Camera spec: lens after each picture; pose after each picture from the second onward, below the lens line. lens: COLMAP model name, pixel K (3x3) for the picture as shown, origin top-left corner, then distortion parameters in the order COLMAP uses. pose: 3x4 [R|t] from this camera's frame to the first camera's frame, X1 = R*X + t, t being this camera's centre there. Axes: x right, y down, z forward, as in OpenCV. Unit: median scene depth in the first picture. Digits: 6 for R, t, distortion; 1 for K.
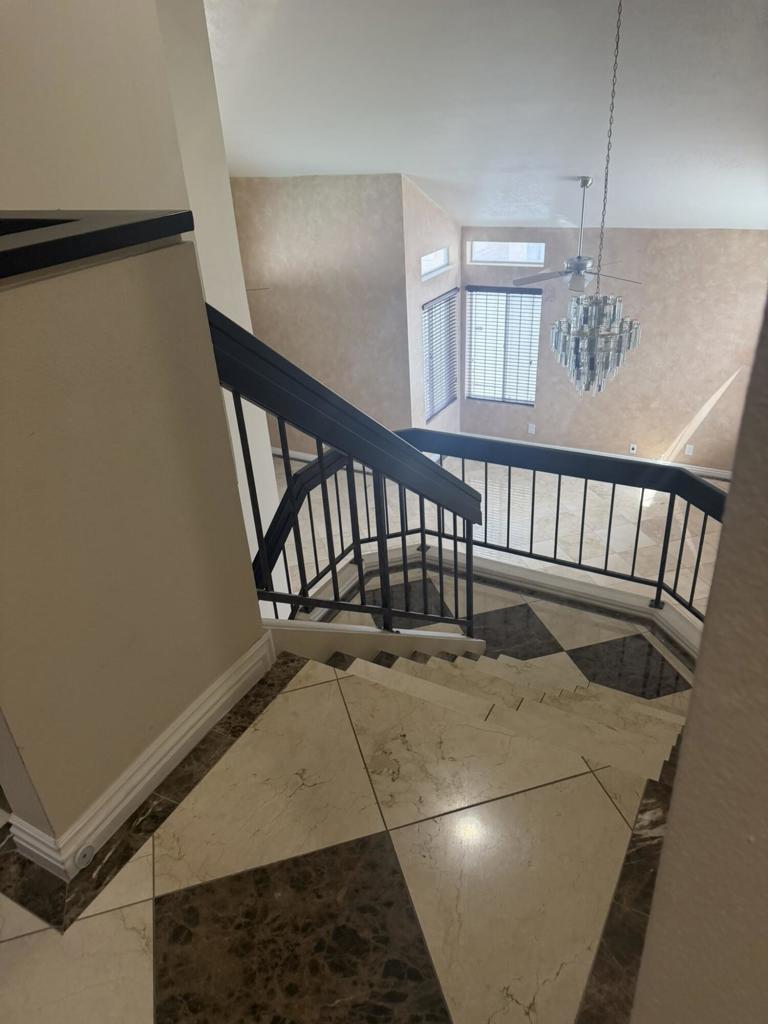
lens RADIAL K [[733.3, 0, 360.7], [0, 733.3, 527.1], [0, 0, 1]] dist [0.095560, -0.134266]
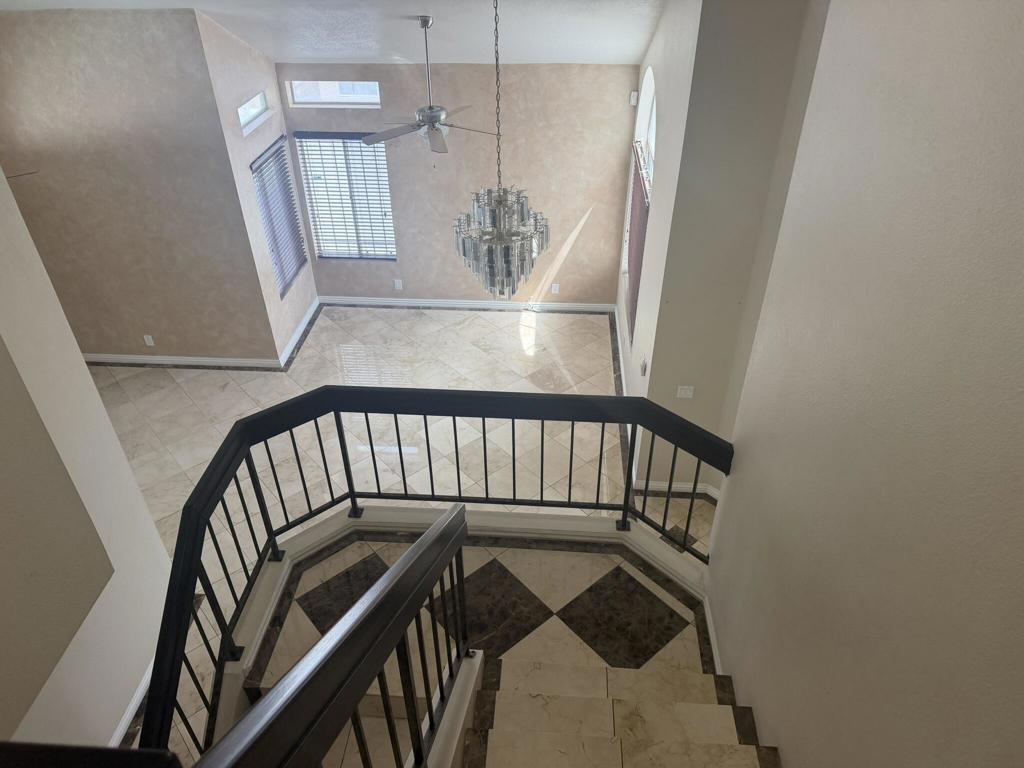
lens RADIAL K [[734.3, 0, 494.3], [0, 734.3, 403.9], [0, 0, 1]] dist [0.131141, -0.178484]
pose [[0.905171, -0.215623, 0.366295, -0.033400], [0.174767, 0.974361, 0.141692, -0.114875], [-0.387456, -0.064240, 0.919647, 0.115043]]
